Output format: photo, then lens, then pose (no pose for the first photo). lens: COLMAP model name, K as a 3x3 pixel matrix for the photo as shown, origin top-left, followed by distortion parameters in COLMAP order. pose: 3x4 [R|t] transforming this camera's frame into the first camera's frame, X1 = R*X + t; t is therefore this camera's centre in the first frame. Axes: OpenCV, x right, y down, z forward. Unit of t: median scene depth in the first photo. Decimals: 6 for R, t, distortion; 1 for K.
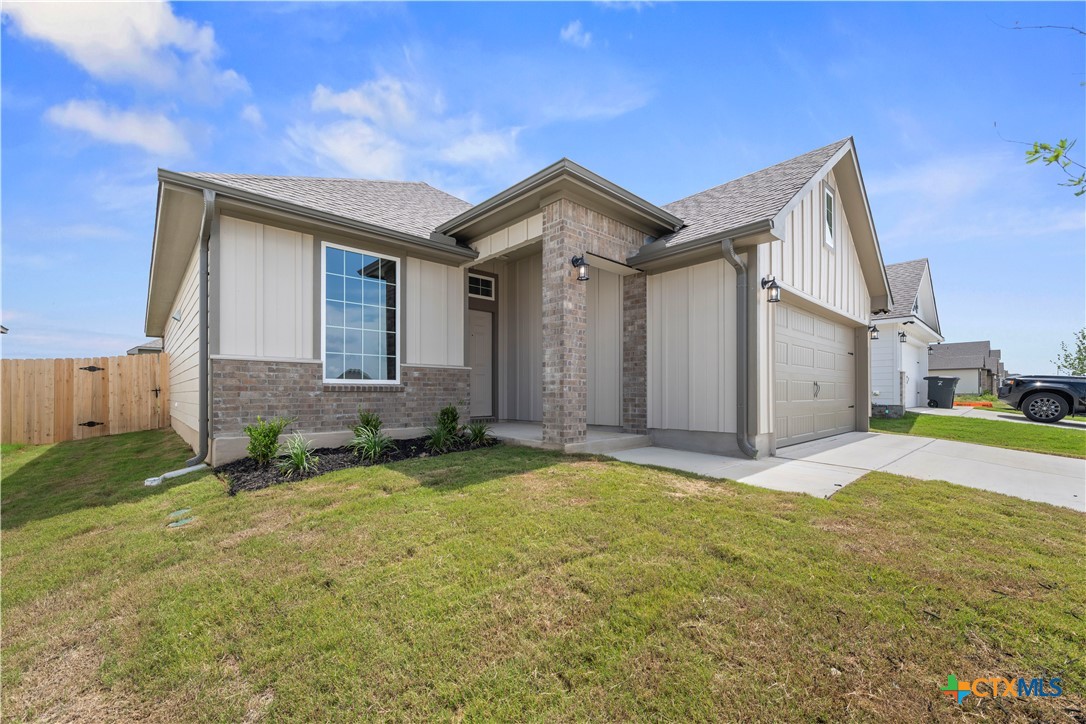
lens RADIAL K [[440.1, 0, 543.3], [0, 440.1, 391.2], [0, 0, 1]] dist [-0.001411, -0.000086]
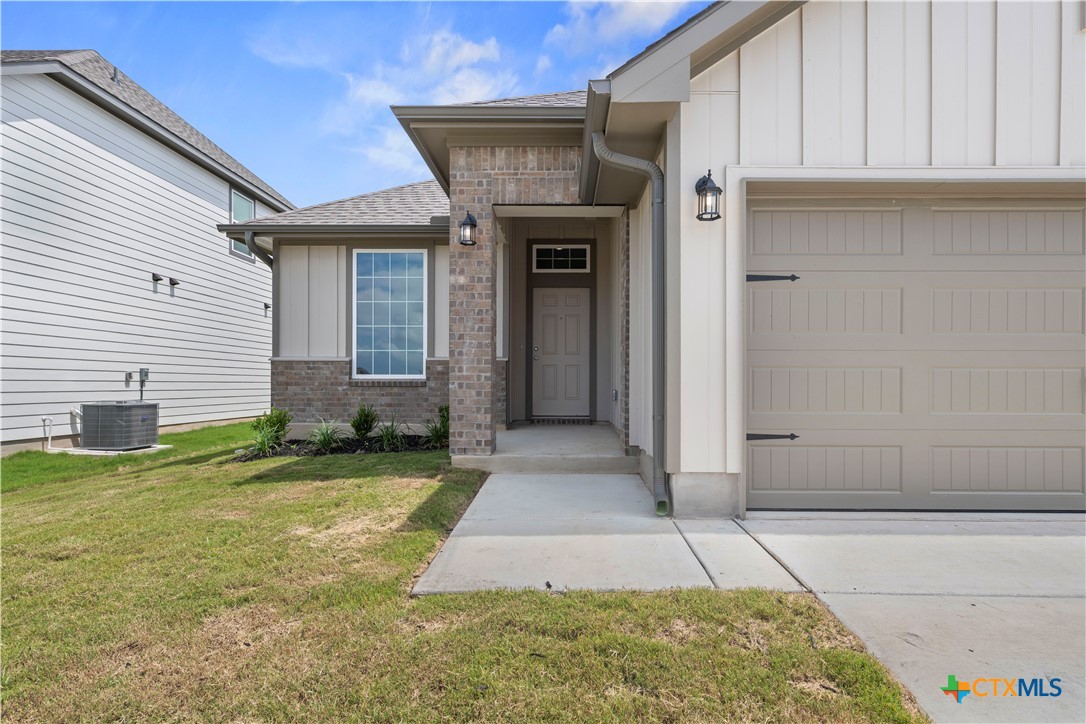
lens RADIAL K [[521.2, 0, 546.6], [0, 521.2, 381.0], [0, 0, 1]] dist [0.000829, 0.000071]
pose [[0.721460, -0.000251, -0.692456, 0.753703], [0.000463, 1.000000, 0.000119, -0.012550], [0.692456, -0.000406, 0.721460, 0.400088]]
